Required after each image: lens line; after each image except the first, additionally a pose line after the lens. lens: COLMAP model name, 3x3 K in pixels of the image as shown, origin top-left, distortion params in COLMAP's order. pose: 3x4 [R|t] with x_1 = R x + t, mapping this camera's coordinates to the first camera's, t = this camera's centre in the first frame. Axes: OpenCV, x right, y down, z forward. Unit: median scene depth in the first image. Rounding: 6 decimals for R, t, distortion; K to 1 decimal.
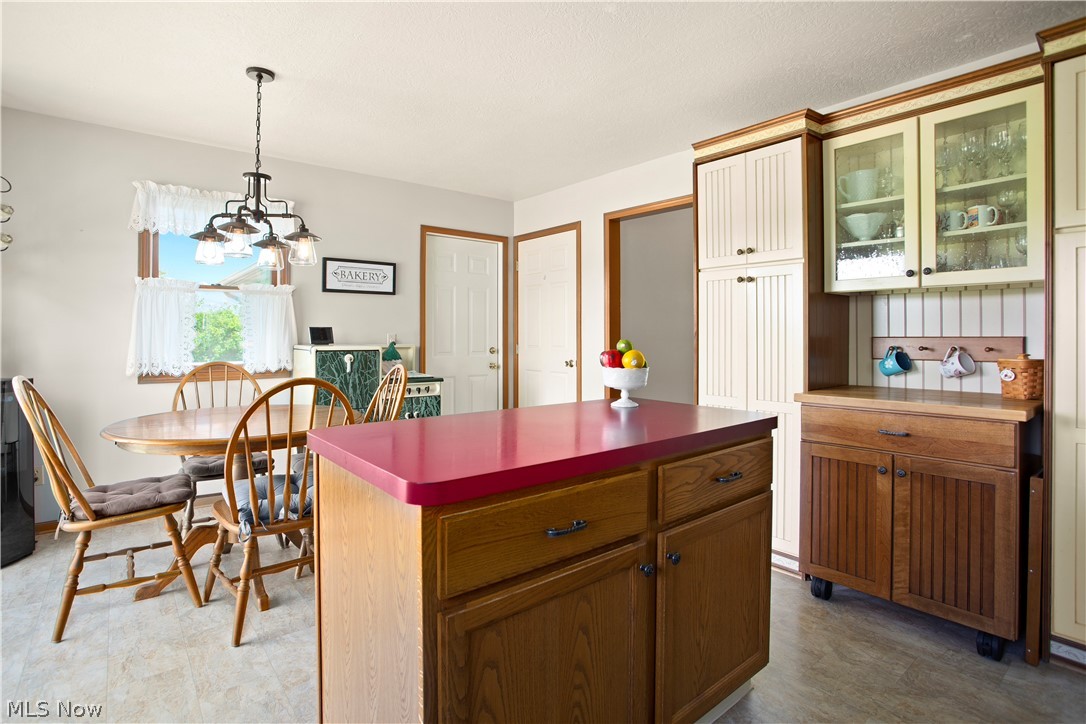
lens RADIAL K [[595.8, 0, 539.7], [0, 595.8, 333.1], [0, 0, 1]] dist [0.003227, 0.000785]
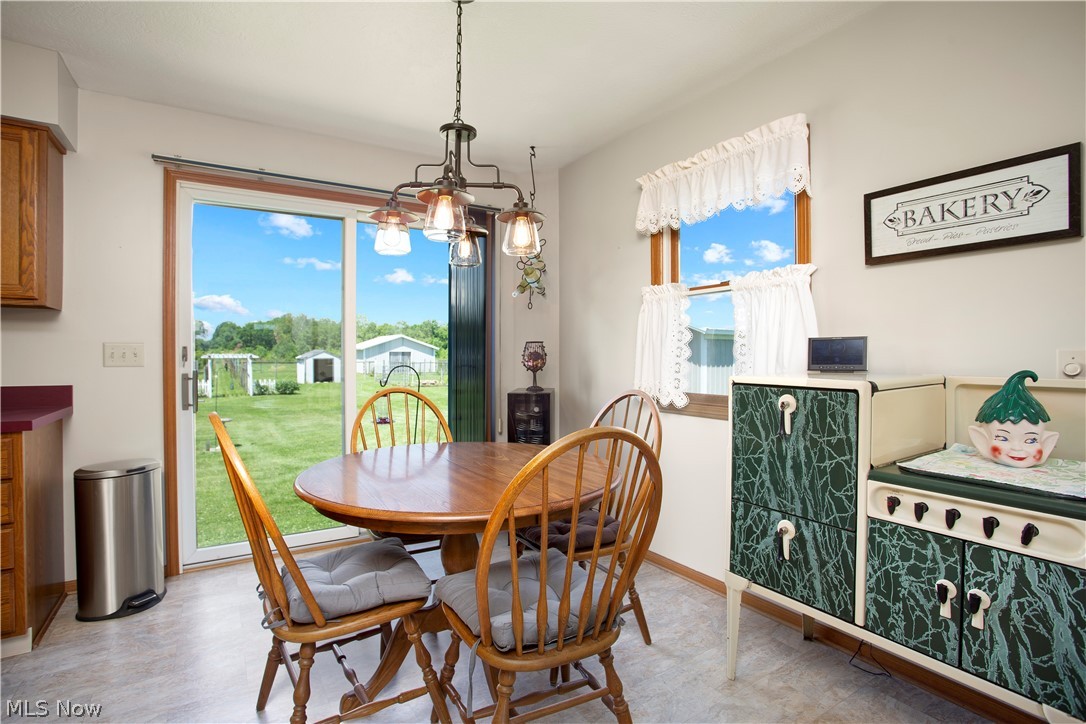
lens RADIAL K [[538.1, 0, 543.0], [0, 538.1, 362.0], [0, 0, 1]] dist [-0.023044, 0.001174]
pose [[-0.124663, 0.011195, -0.992136, 0.112750], [0.000354, 0.999937, 0.011238, 0.005487], [0.992199, 0.001050, -0.124659, 0.857475]]
